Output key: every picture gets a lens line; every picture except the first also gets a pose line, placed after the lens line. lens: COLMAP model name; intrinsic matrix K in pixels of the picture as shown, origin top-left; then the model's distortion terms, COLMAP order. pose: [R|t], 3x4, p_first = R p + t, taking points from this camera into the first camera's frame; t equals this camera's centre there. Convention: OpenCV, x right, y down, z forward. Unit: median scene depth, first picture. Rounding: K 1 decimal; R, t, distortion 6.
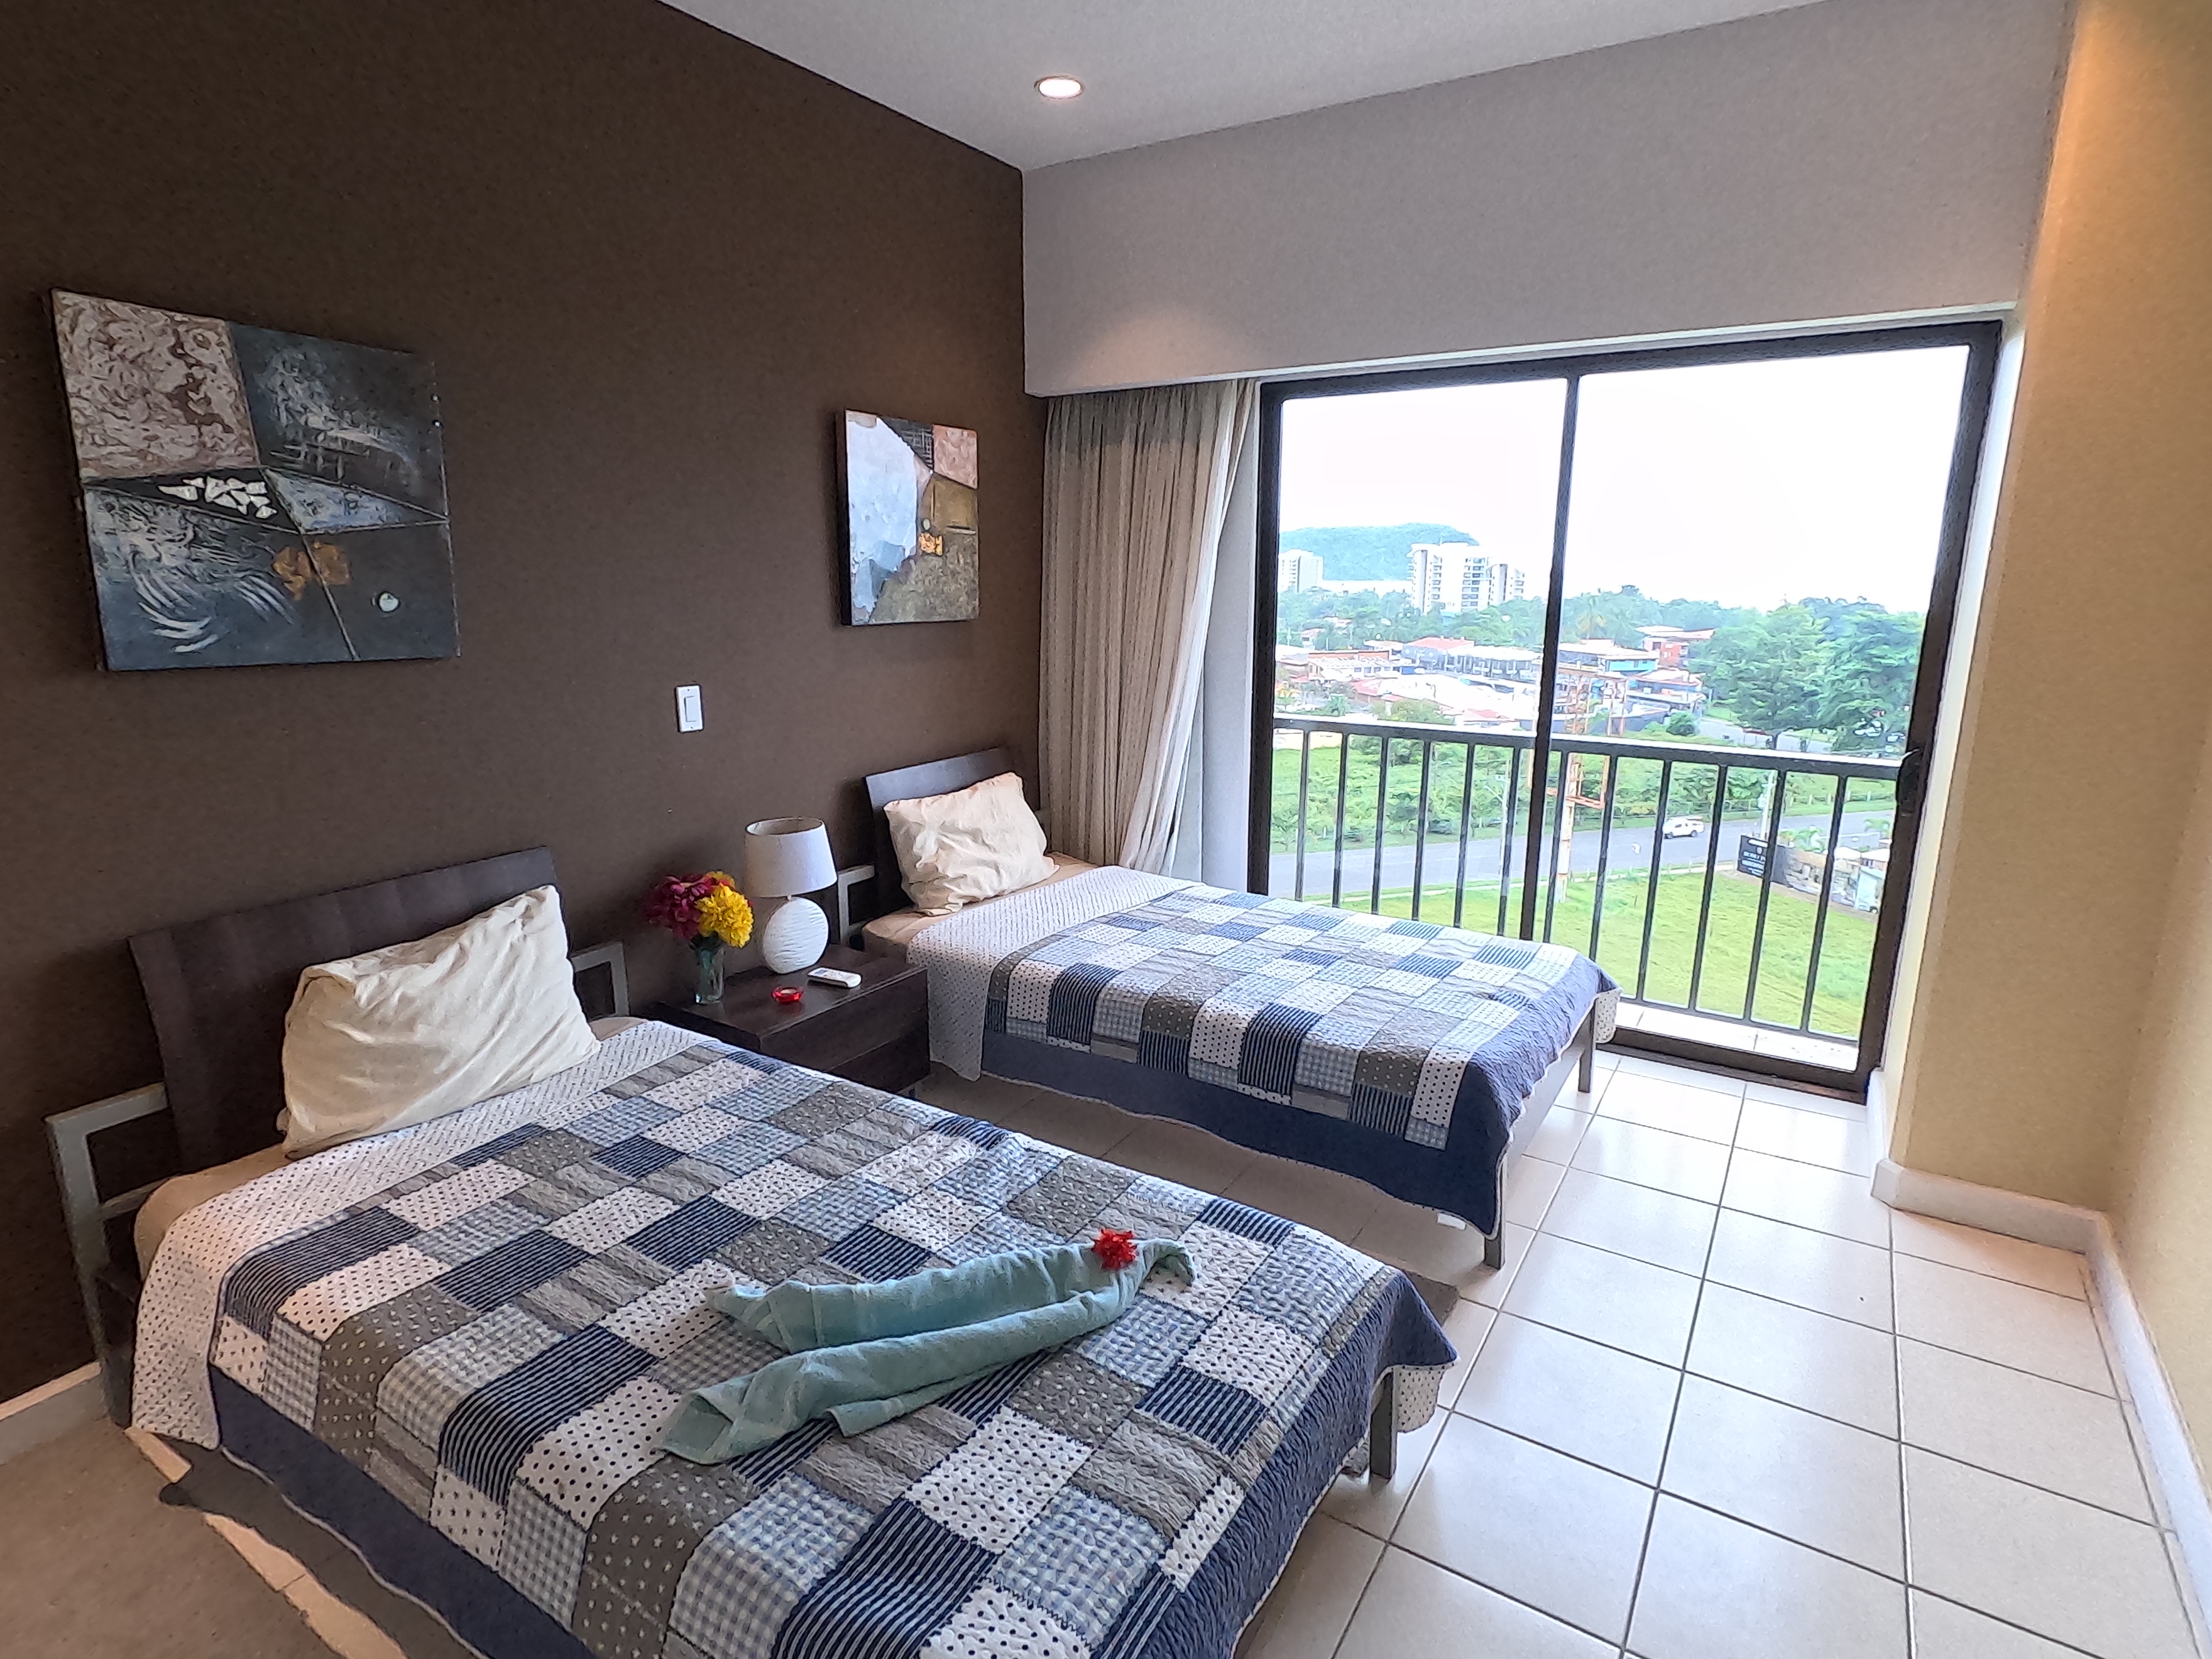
lens RADIAL K [[1156.9, 0, 1111.9], [0, 1156.9, 810.0], [0, 0, 1]] dist [0.009436, -0.008364]
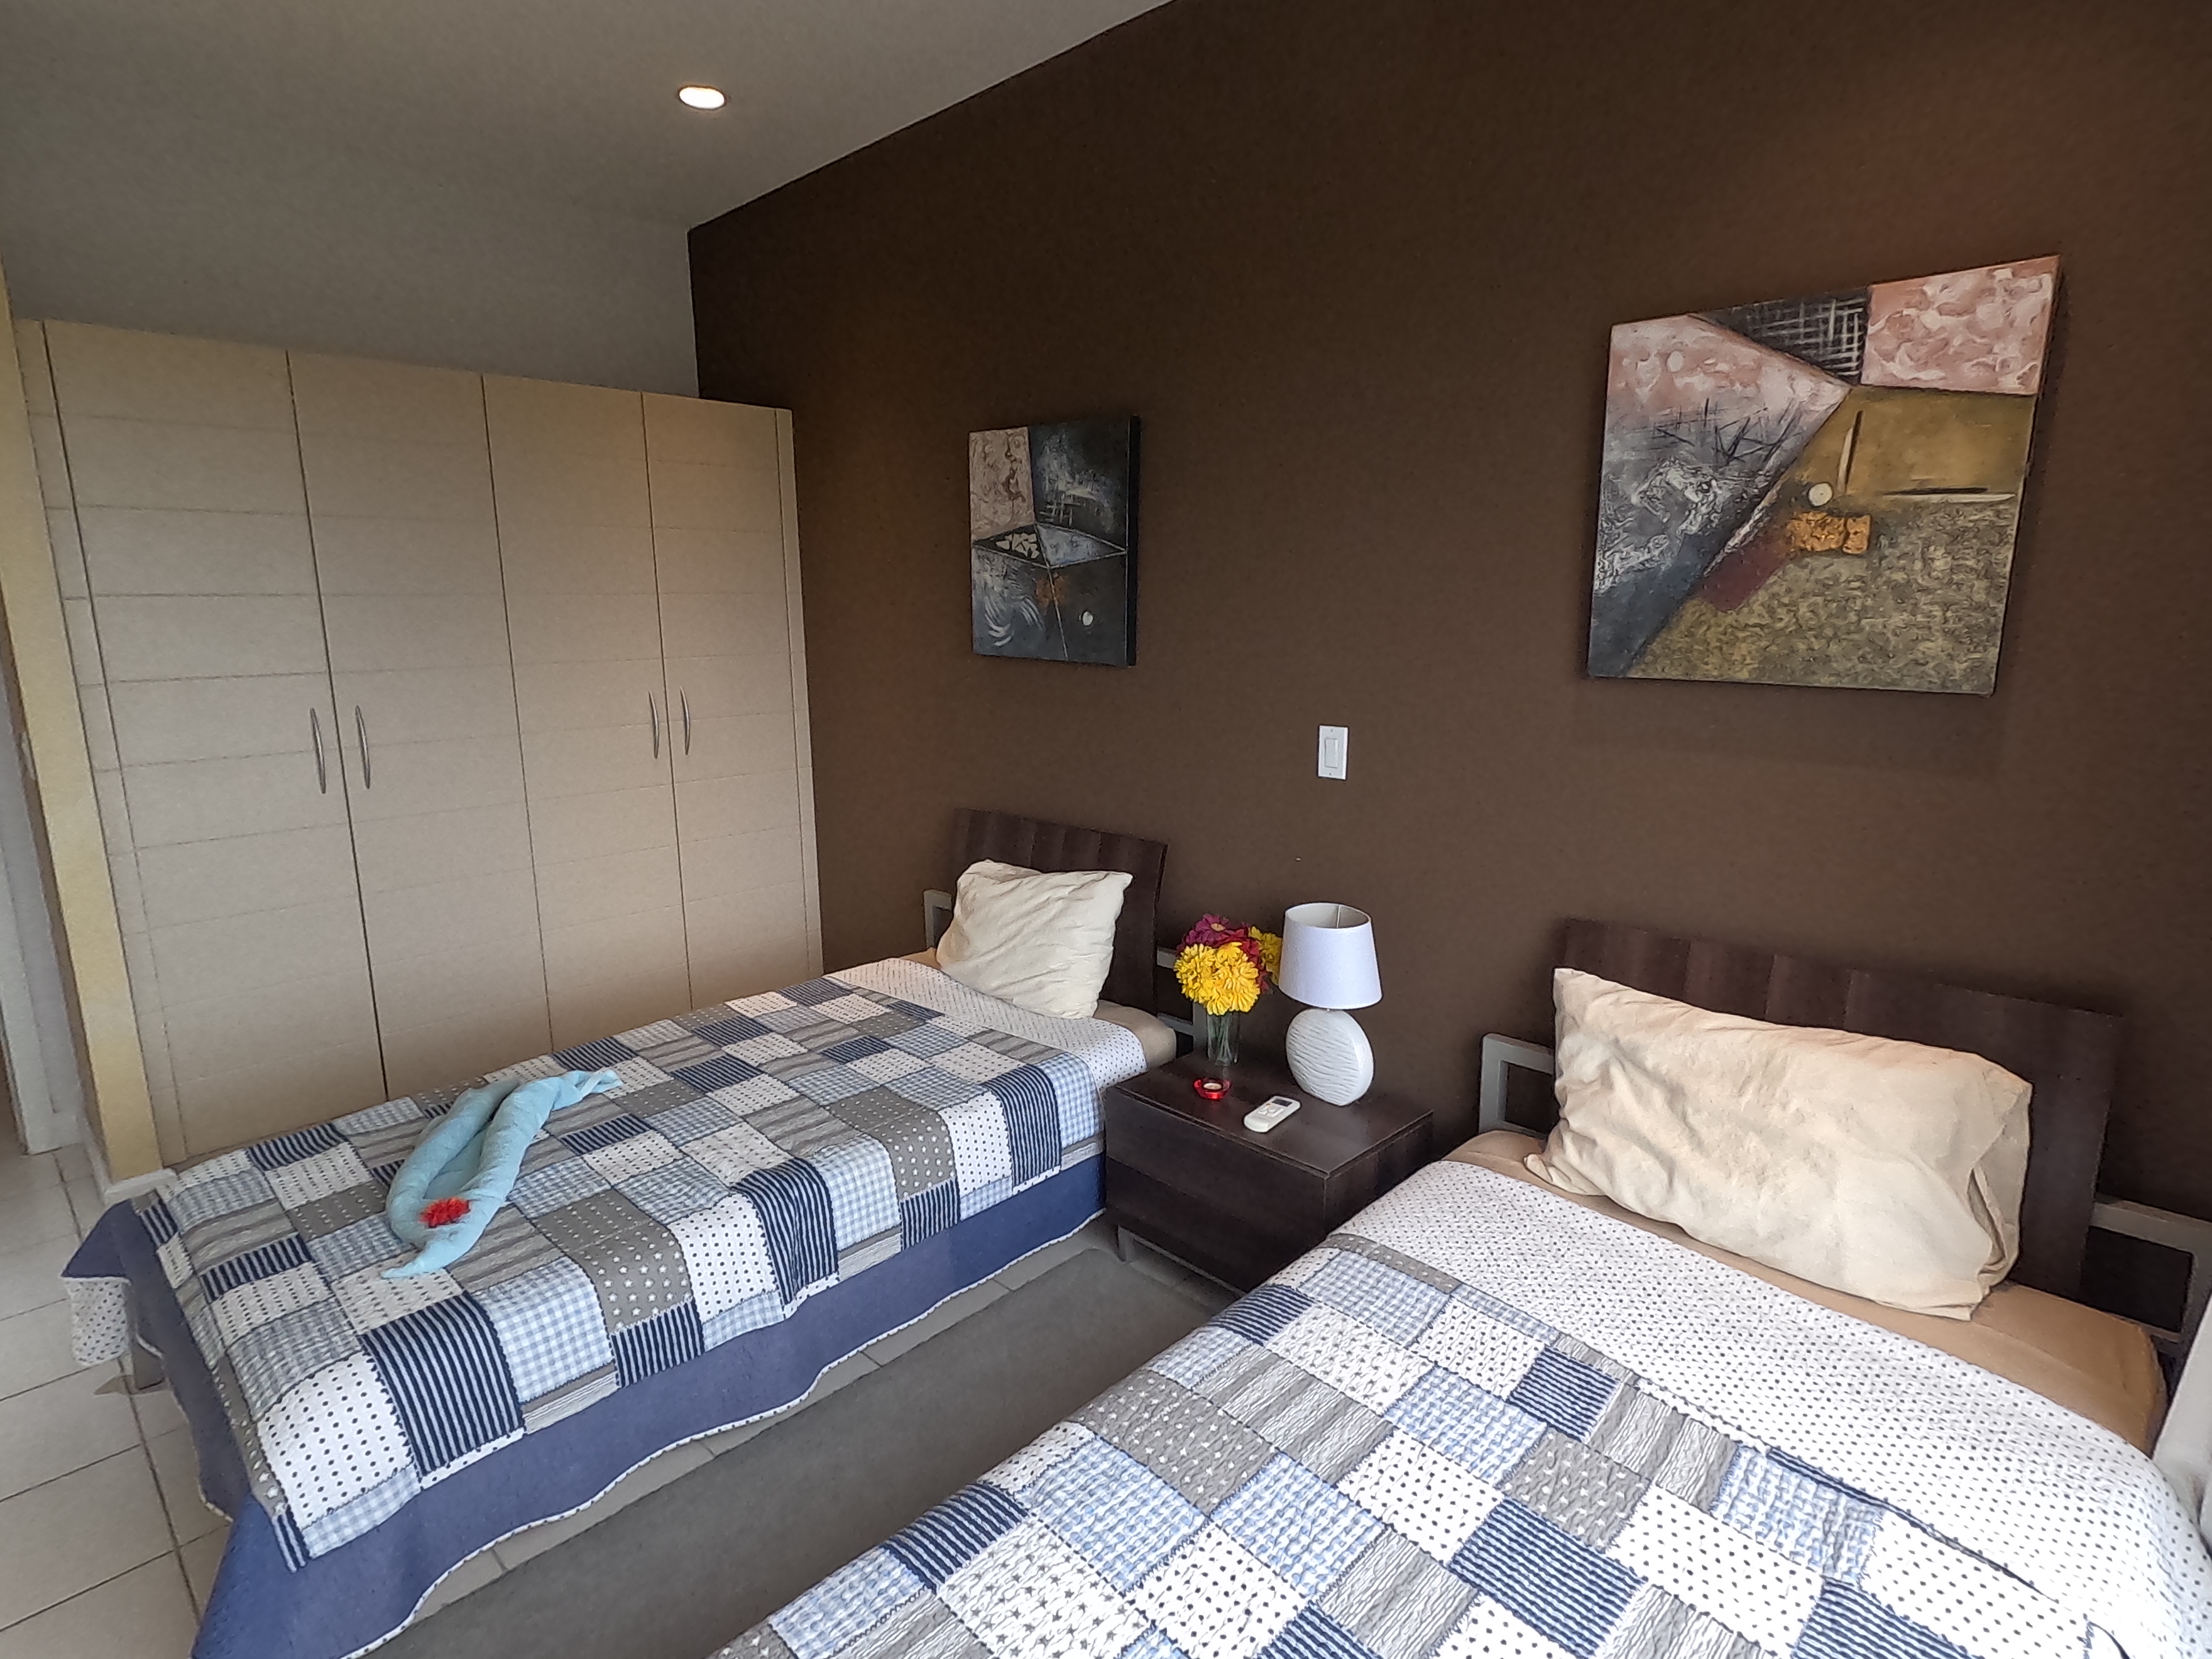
lens RADIAL K [[1156.9, 0, 1107.1], [0, 1156.9, 818.8], [0, 0, 1]] dist [0.009436, -0.008364]
pose [[-0.207377, 0.179335, -0.961683, 0.693438], [-0.197275, 0.955191, 0.220665, -0.271808], [0.958163, 0.235477, -0.162707, 1.370298]]
